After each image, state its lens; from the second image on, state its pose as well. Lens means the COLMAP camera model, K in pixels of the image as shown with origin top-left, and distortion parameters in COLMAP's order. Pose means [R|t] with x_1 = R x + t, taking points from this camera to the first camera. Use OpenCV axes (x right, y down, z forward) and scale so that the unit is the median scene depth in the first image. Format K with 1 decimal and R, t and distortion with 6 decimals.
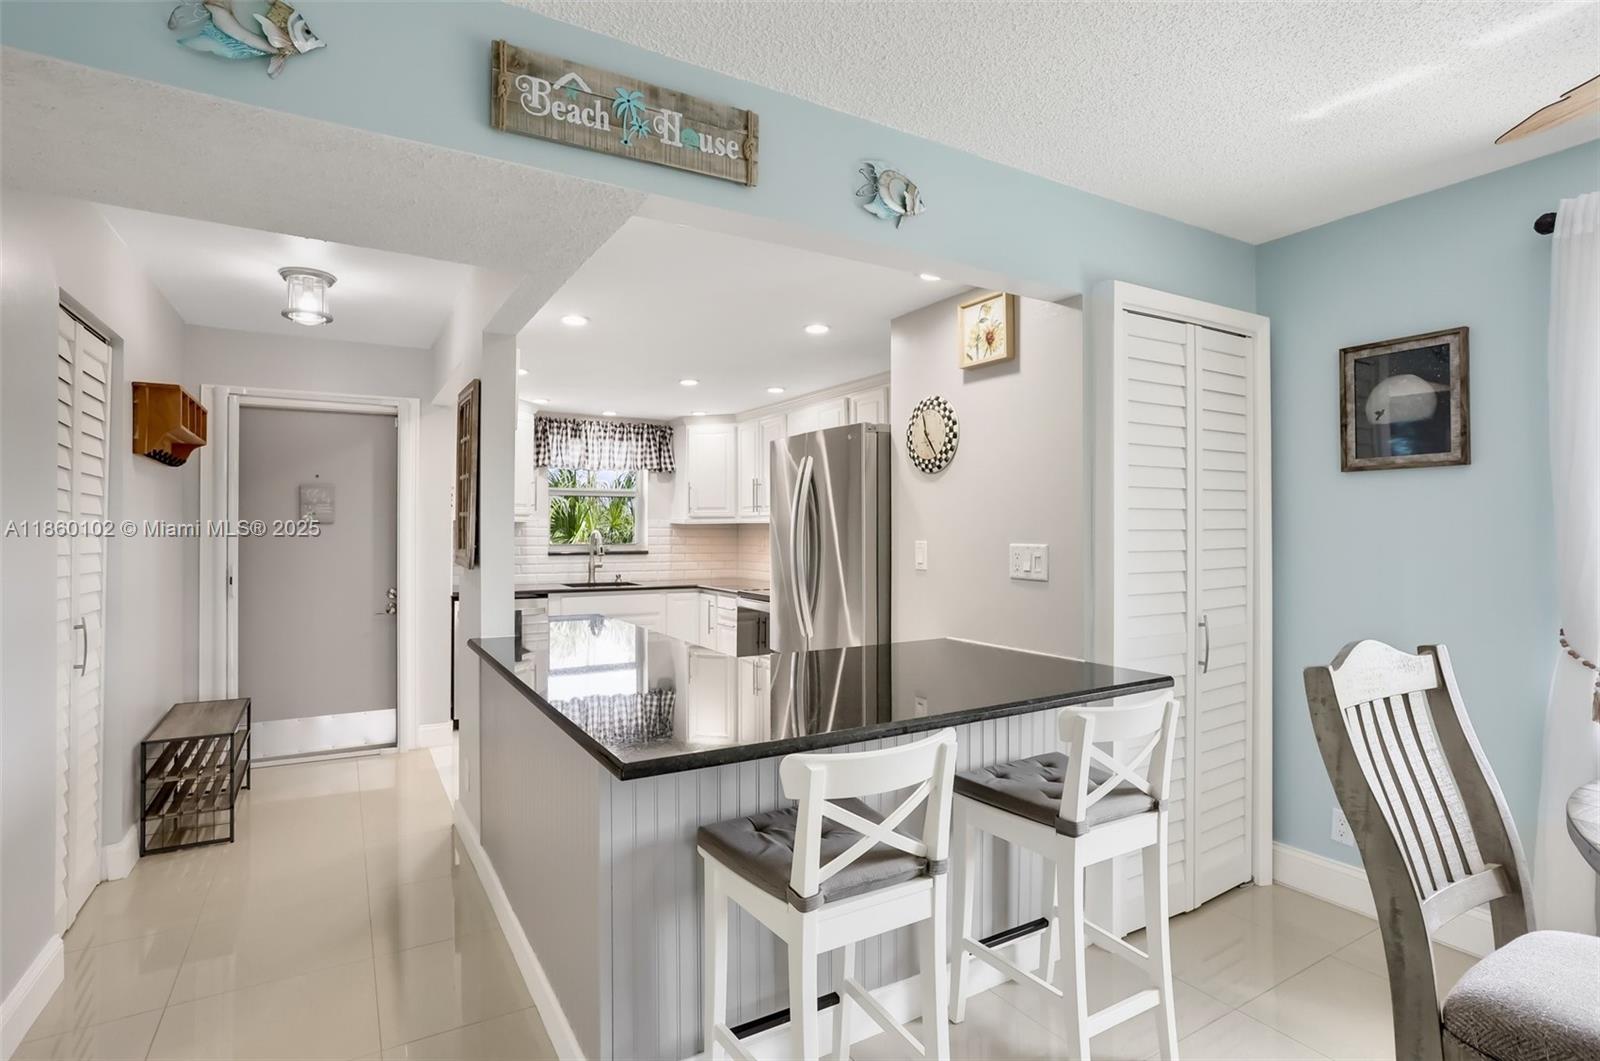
lens RADIAL K [[809.8, 0, 817.5], [0, 809.8, 533.4], [0, 0, 1]] dist [-0.050911, 0.014421]
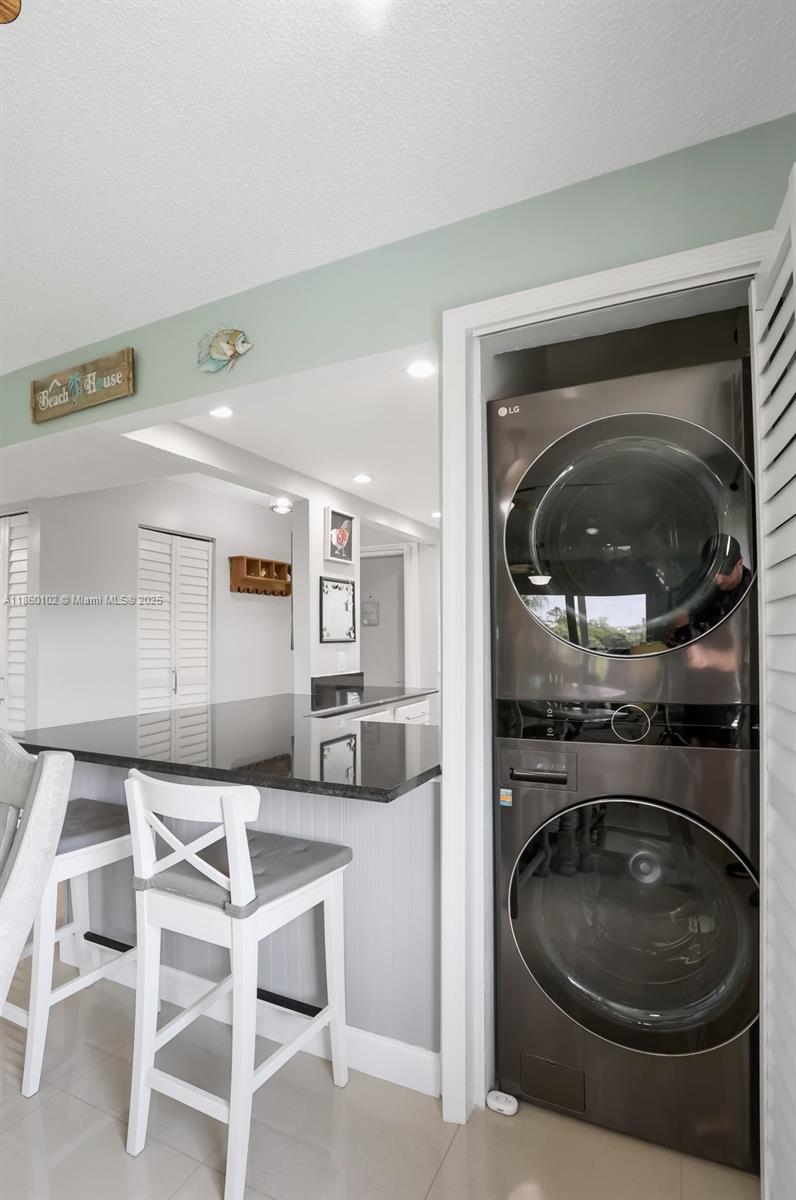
lens RADIAL K [[607.4, 0, 385.0], [0, 607.4, 605.8], [0, 0, 1]] dist [-0.050911, 0.014421]
pose [[0.545325, -0.058352, -0.836191, 0.390574], [0.020271, 0.998200, -0.056438, 0.016393], [0.837980, 0.013827, 0.545526, 0.273957]]
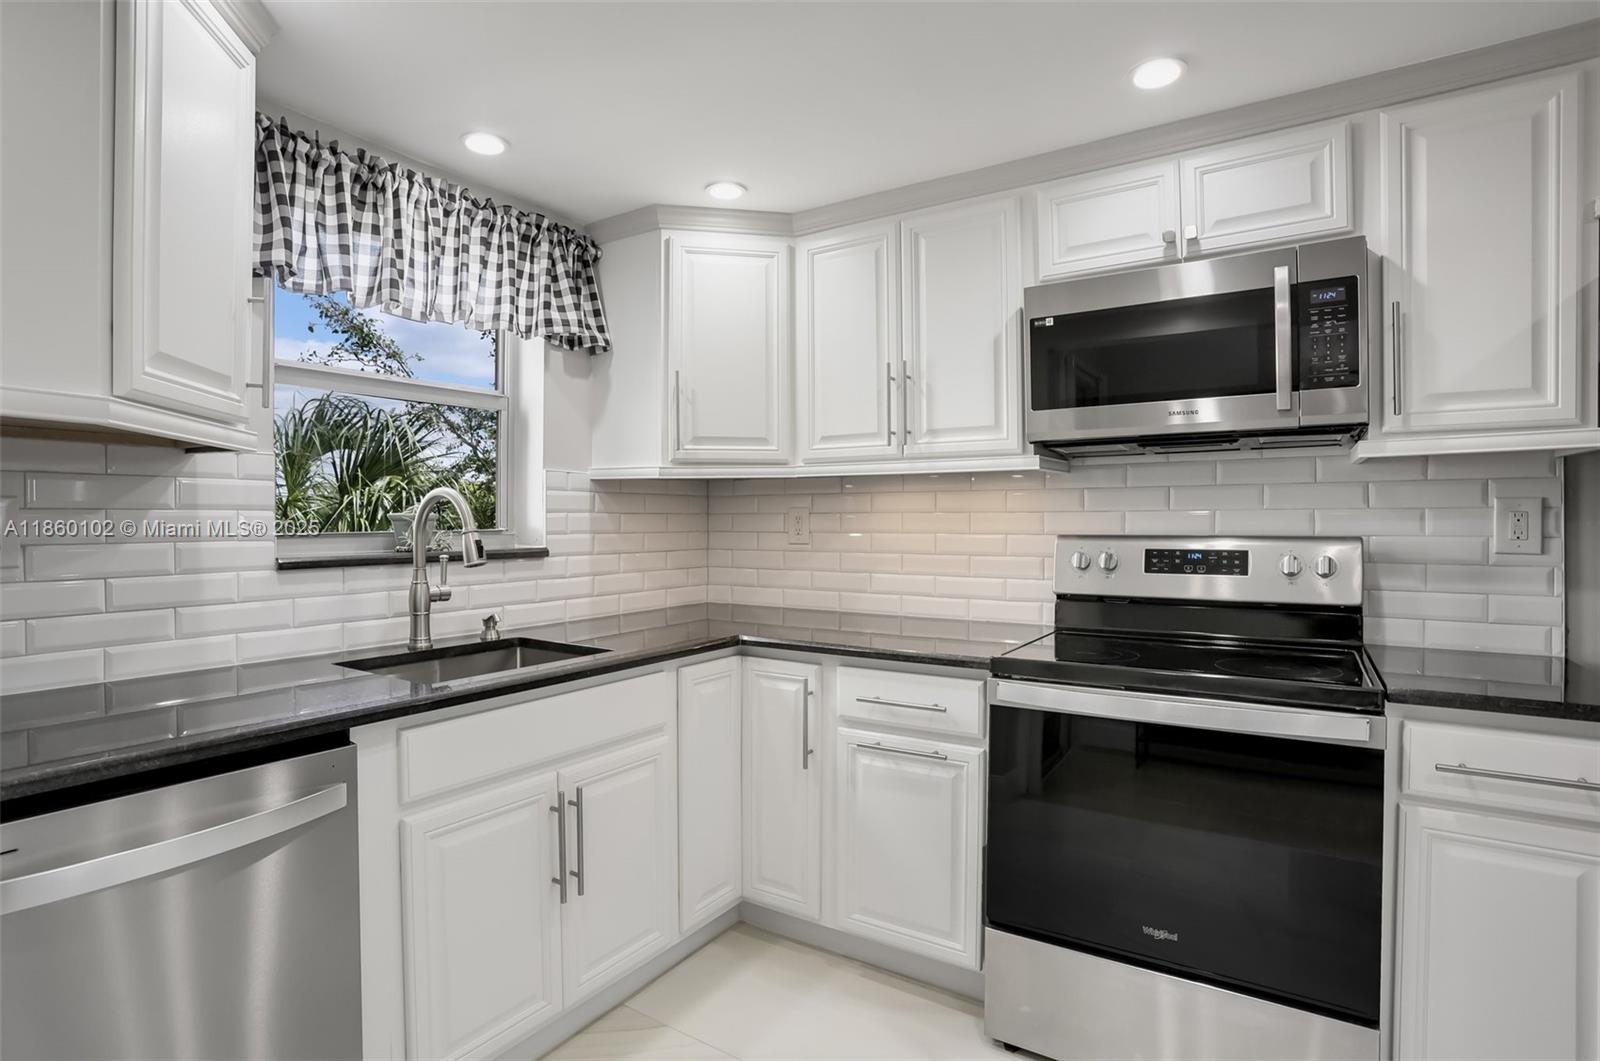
lens RADIAL K [[809.8, 0, 805.0], [0, 809.8, 525.8], [0, 0, 1]] dist [-0.050911, 0.014421]
pose [[0.898196, -0.009746, 0.439488, -0.323616], [0.008283, 0.999952, 0.005245, 0.011762], [-0.439518, -0.001071, 0.898233, 0.724216]]
